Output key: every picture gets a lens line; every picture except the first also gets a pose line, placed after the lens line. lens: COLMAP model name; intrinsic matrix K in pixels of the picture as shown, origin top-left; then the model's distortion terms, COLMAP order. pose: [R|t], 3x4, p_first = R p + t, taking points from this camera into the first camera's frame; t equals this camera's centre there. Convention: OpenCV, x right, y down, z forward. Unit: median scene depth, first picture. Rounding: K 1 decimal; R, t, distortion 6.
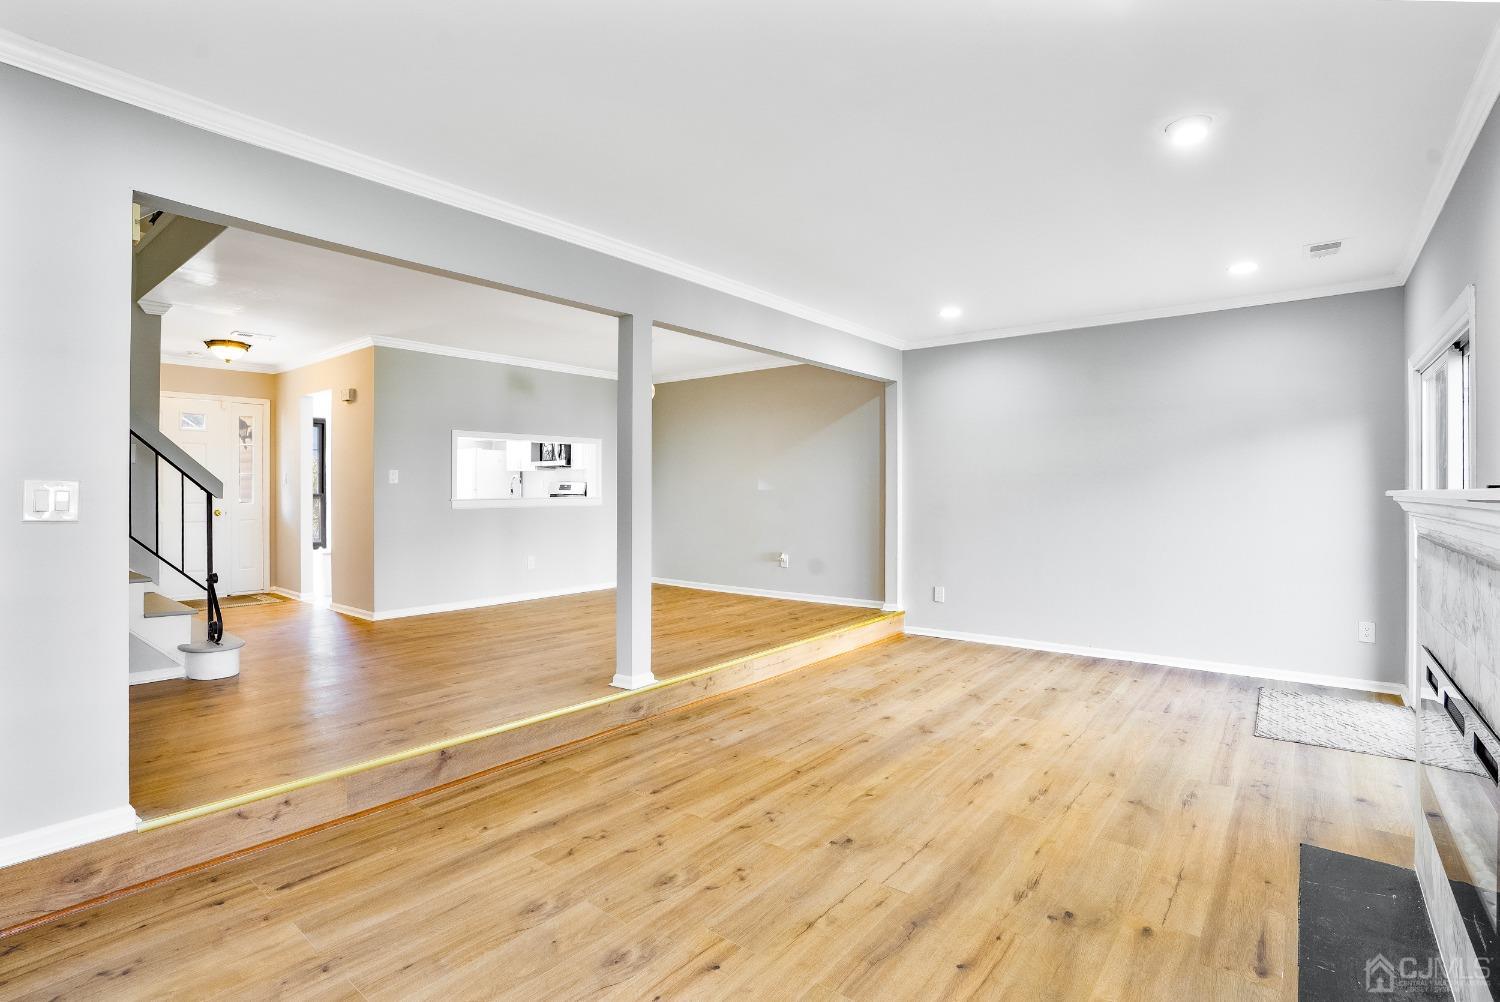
lens RADIAL K [[714.5, 0, 755.8], [0, 714.5, 496.9], [0, 0, 1]] dist [-0.072454, 0.028044]
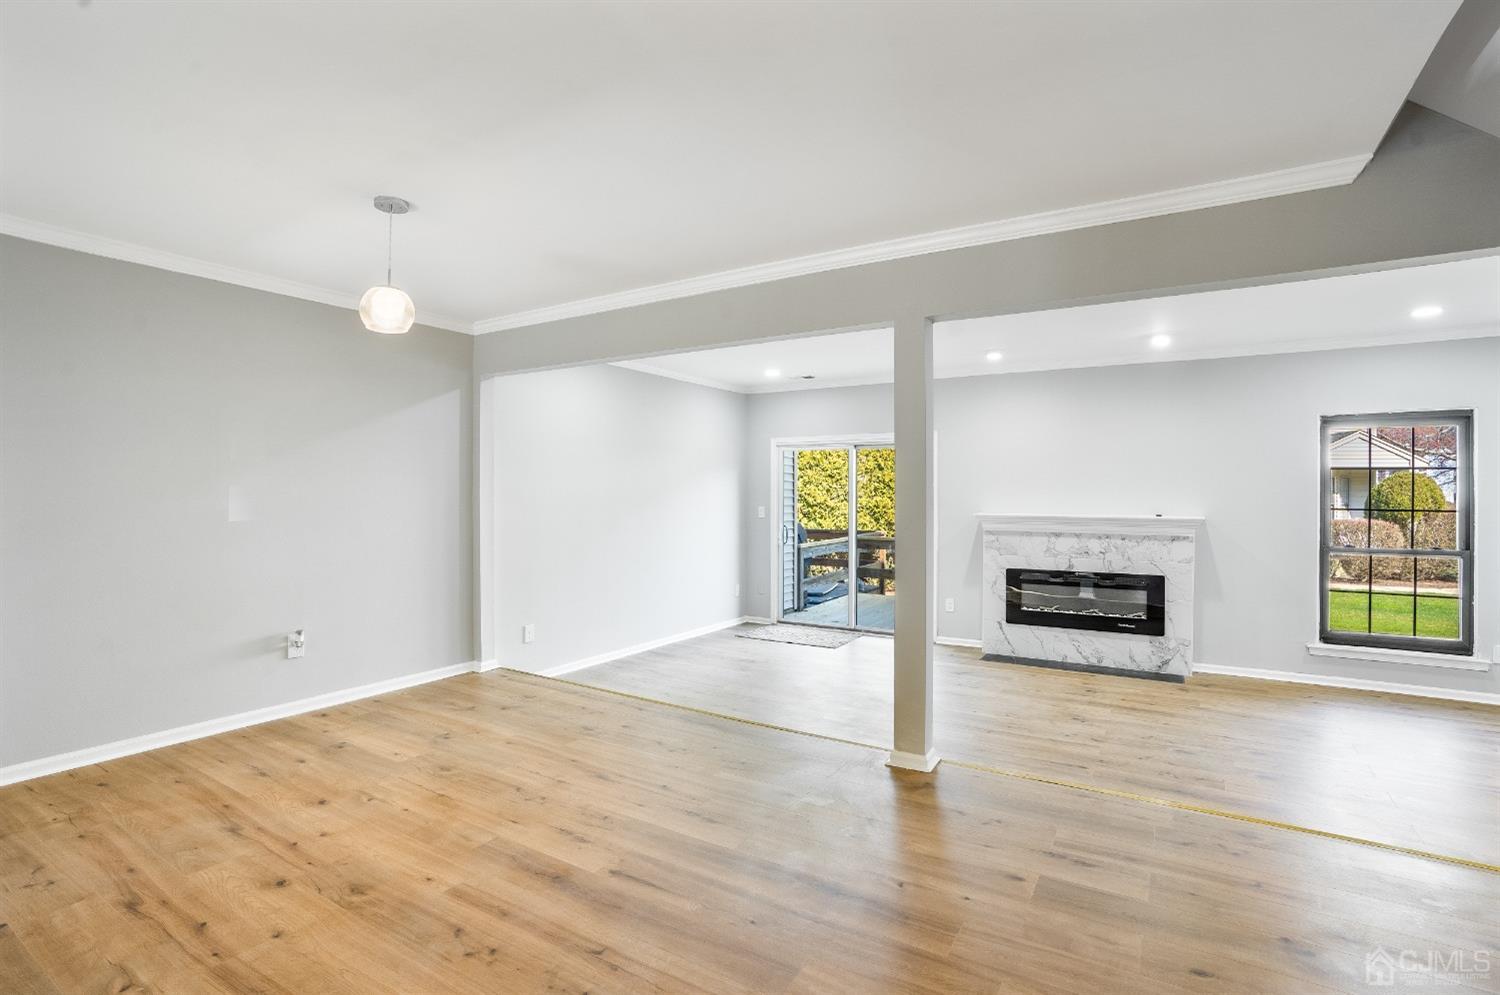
lens RADIAL K [[710.2, 0, 748.8], [0, 710.2, 492.4], [0, 0, 1]] dist [-0.064439, 0.022363]
pose [[-0.116067, 0.000333, 0.993241, -1.123834], [0.001549, 0.999999, -0.000155, -0.061302], [-0.993240, 0.001521, -0.116068, 1.497509]]
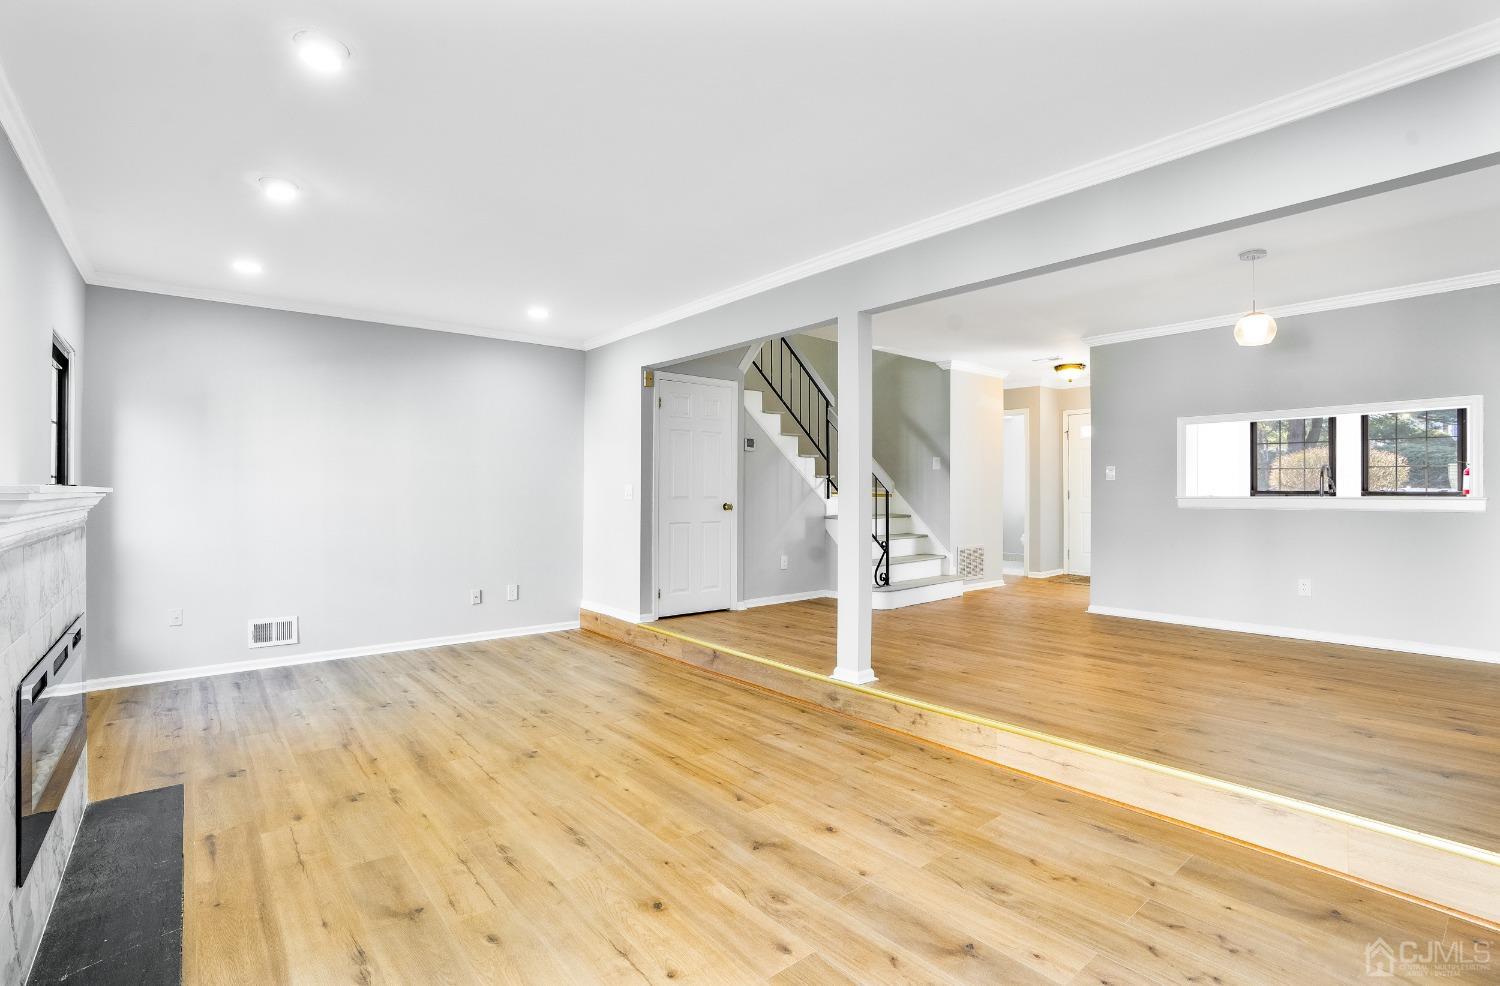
lens RADIAL K [[697.4, 0, 746.3], [0, 697.4, 485.1], [0, 0, 1]] dist [-0.072866, 0.029012]
pose [[-0.203505, -0.005298, -0.979060, 0.966778], [-0.004263, 0.999981, -0.004525, -0.009628], [0.979065, 0.003253, -0.203524, 1.222426]]
